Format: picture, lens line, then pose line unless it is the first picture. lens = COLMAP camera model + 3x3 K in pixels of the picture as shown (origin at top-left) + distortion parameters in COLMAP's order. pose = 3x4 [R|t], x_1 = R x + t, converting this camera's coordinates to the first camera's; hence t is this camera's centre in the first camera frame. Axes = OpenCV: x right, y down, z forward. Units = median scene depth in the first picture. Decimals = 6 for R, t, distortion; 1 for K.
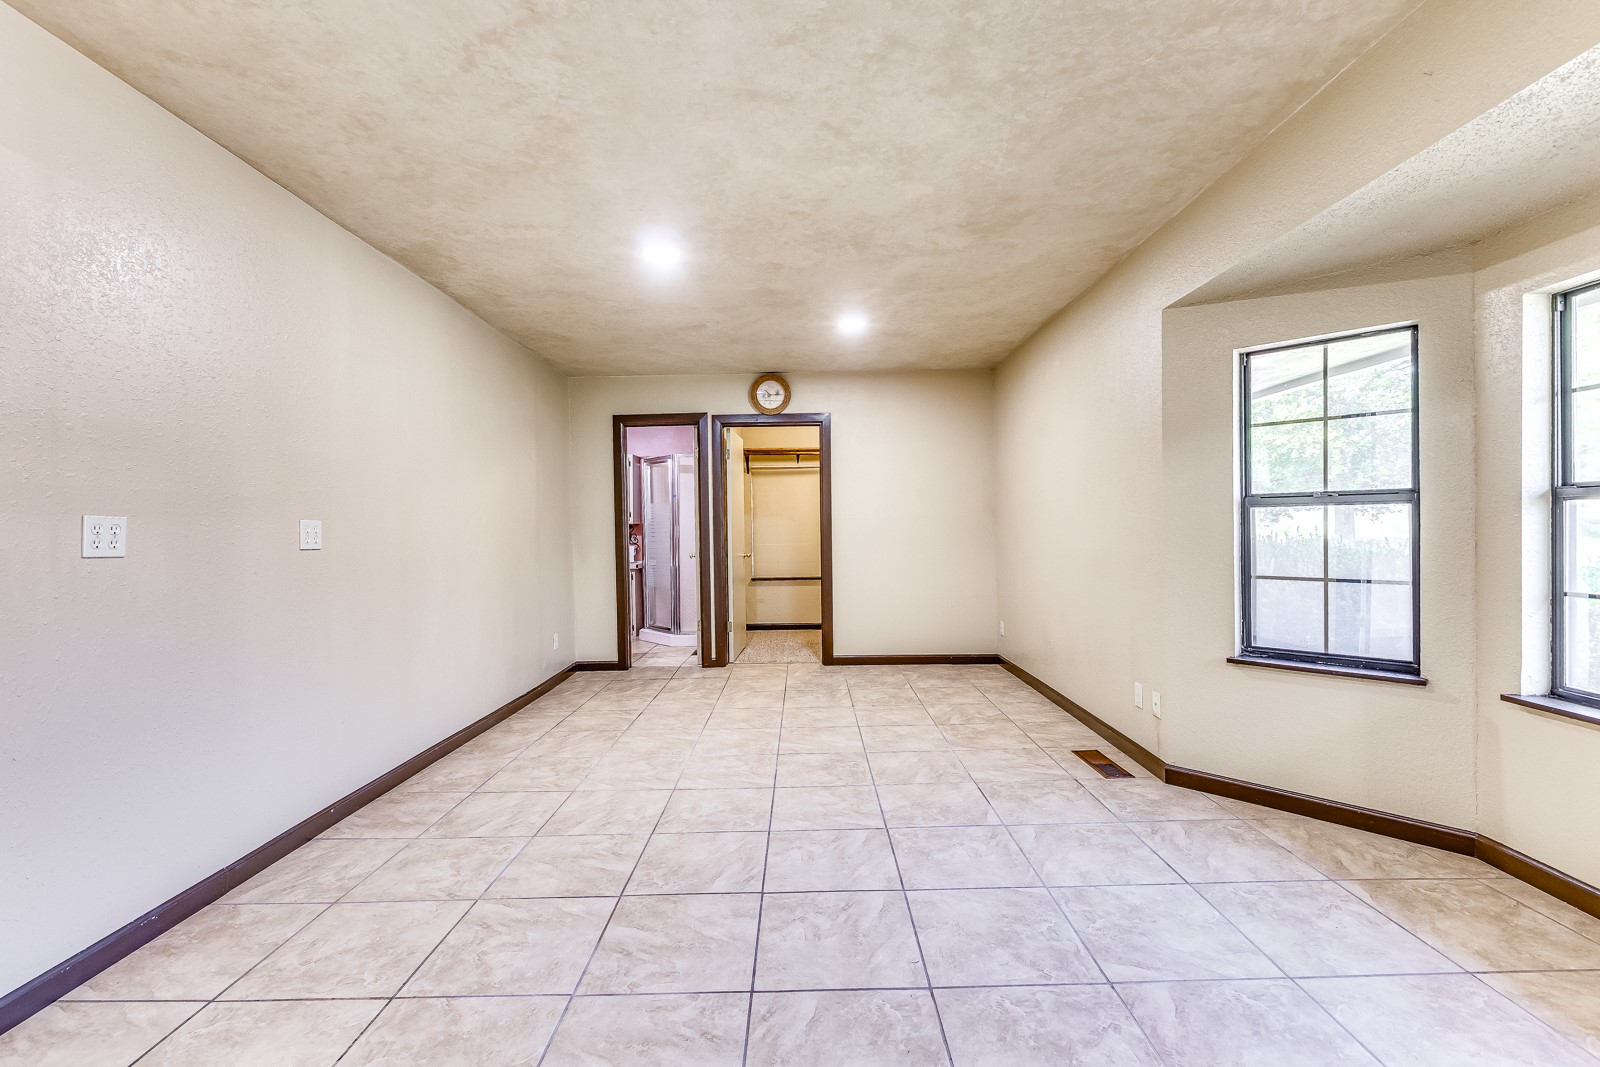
lens RADIAL K [[685.6, 0, 804.5], [0, 685.6, 531.9], [0, 0, 1]] dist [0.010789, -0.000009]
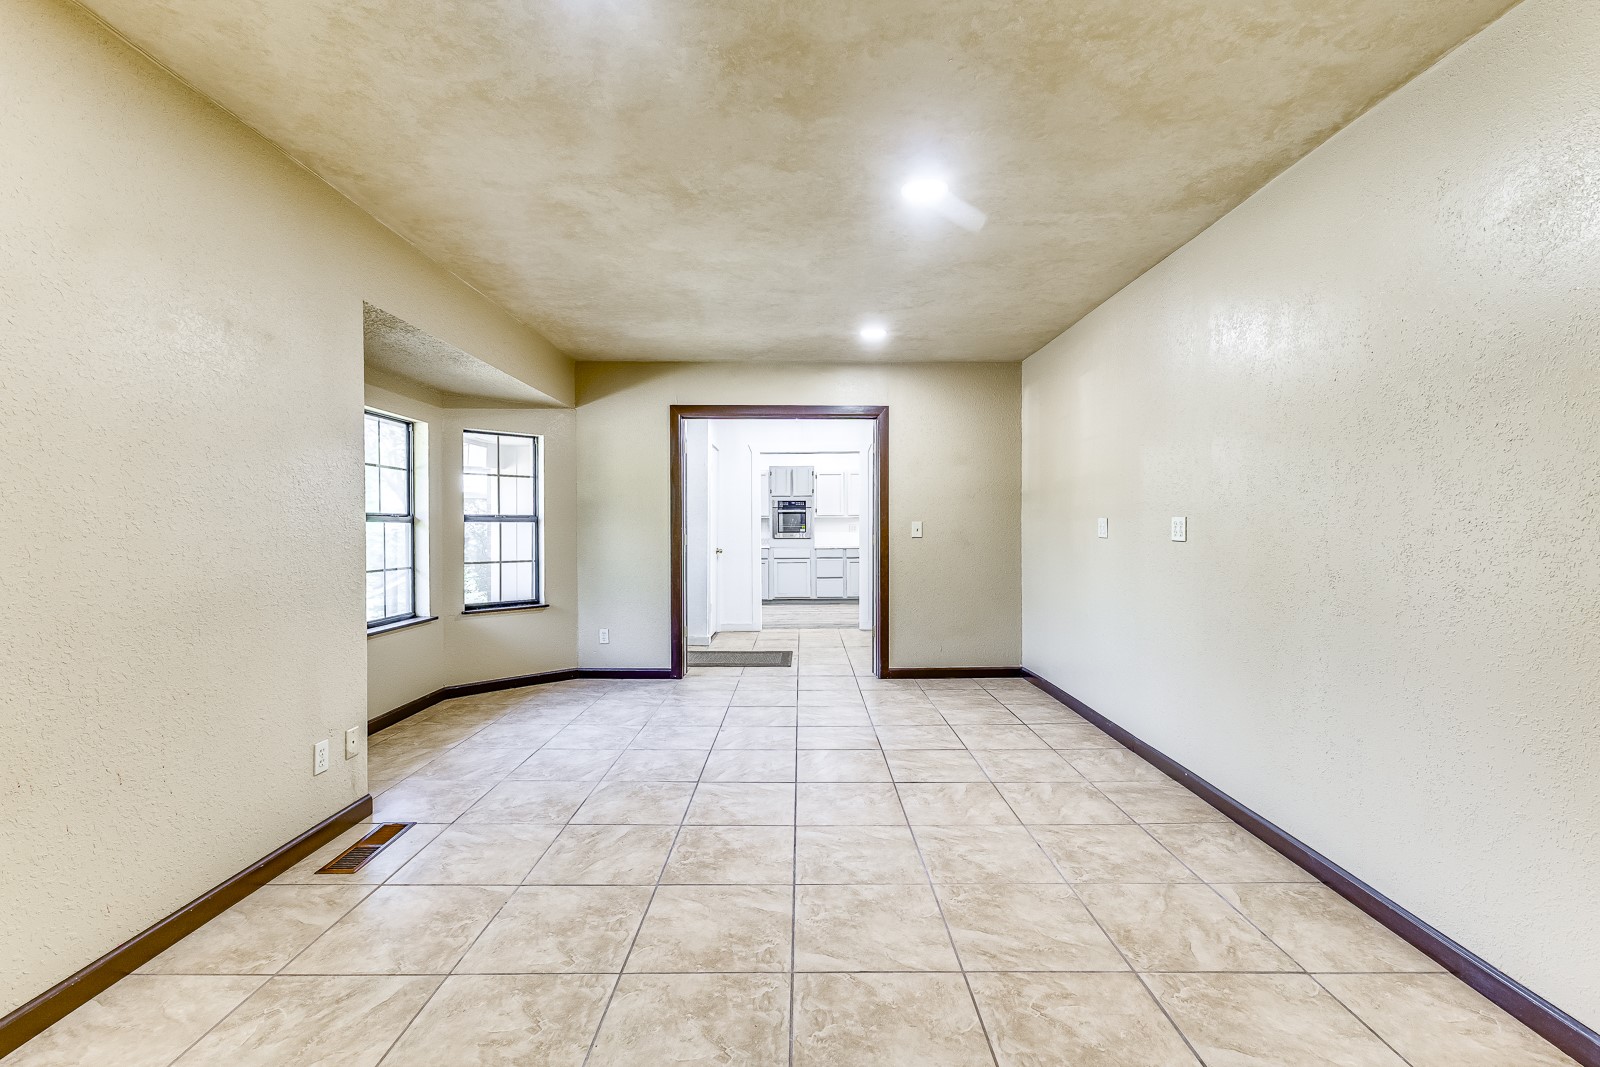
lens RADIAL K [[685.6, 0, 804.5], [0, 685.6, 531.9], [0, 0, 1]] dist [0.010789, -0.000009]
pose [[-0.999843, 0.017505, -0.002723, -0.062833], [0.017466, 0.999751, 0.013878, -0.016322], [0.002965, 0.013828, -0.999900, 1.976227]]
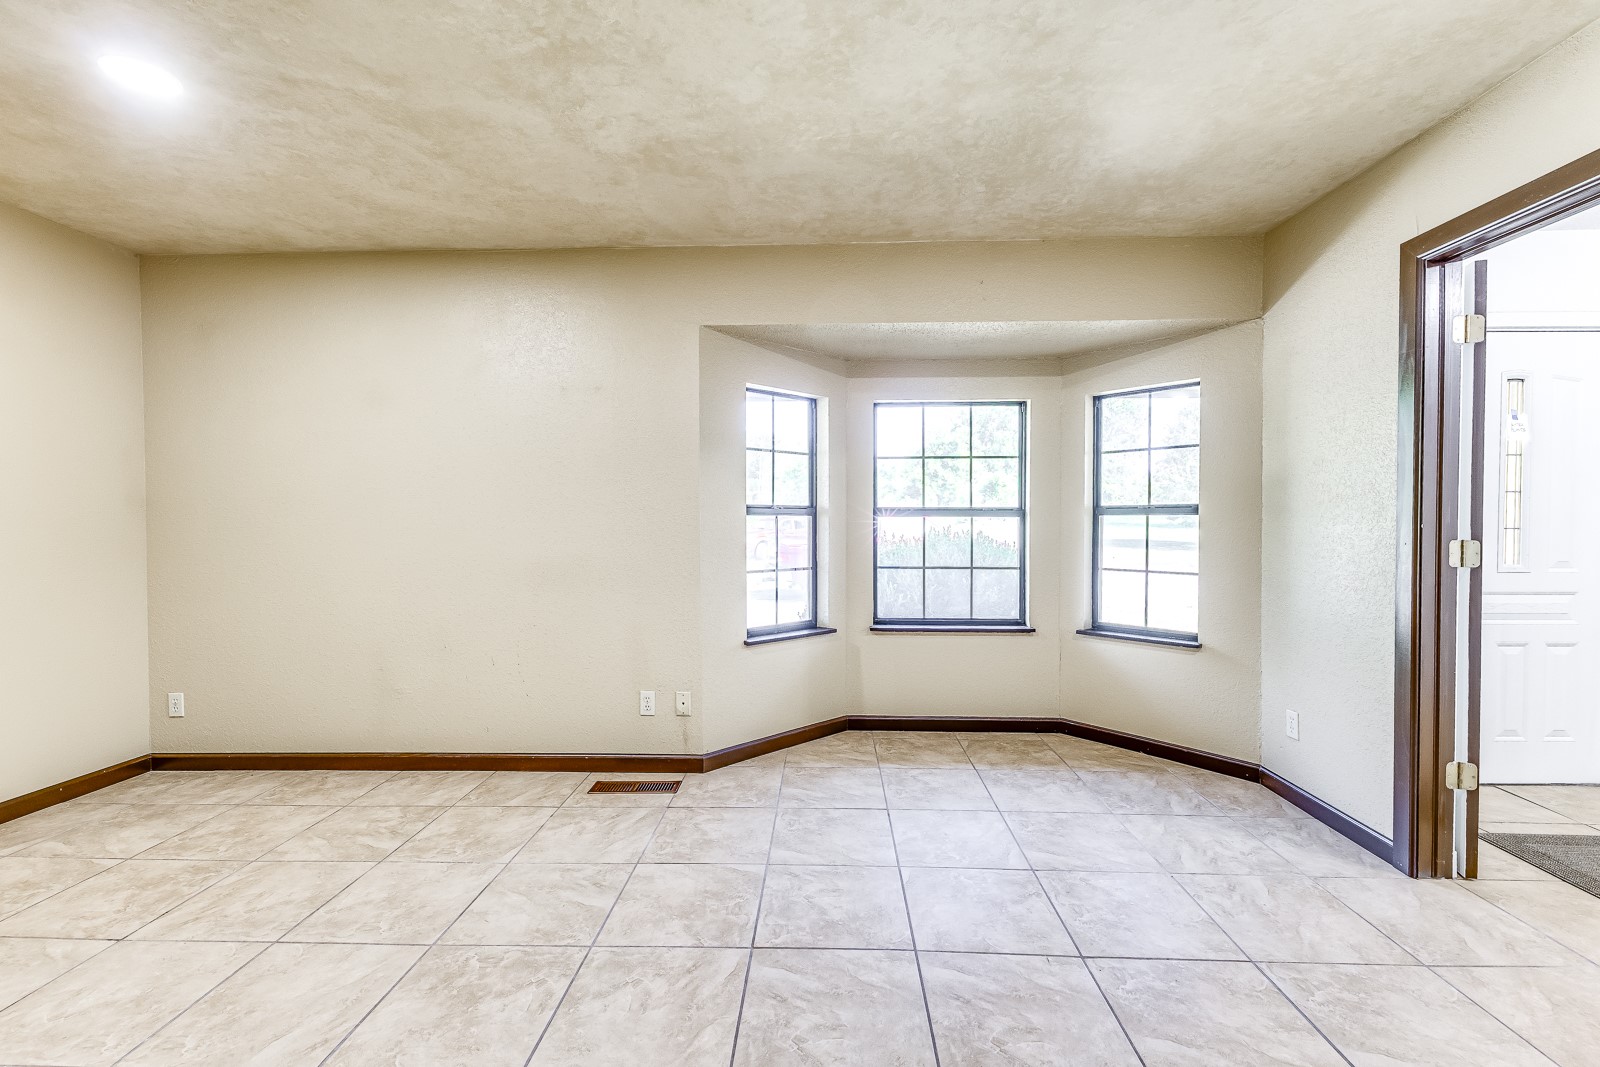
lens RADIAL K [[685.6, 0, 804.5], [0, 685.6, 531.9], [0, 0, 1]] dist [0.010789, -0.000009]
pose [[0.037206, 0.000496, 0.999307, -0.541538], [0.008945, 0.999960, -0.000829, -0.004108], [-0.999268, 0.008969, 0.037200, 0.824171]]
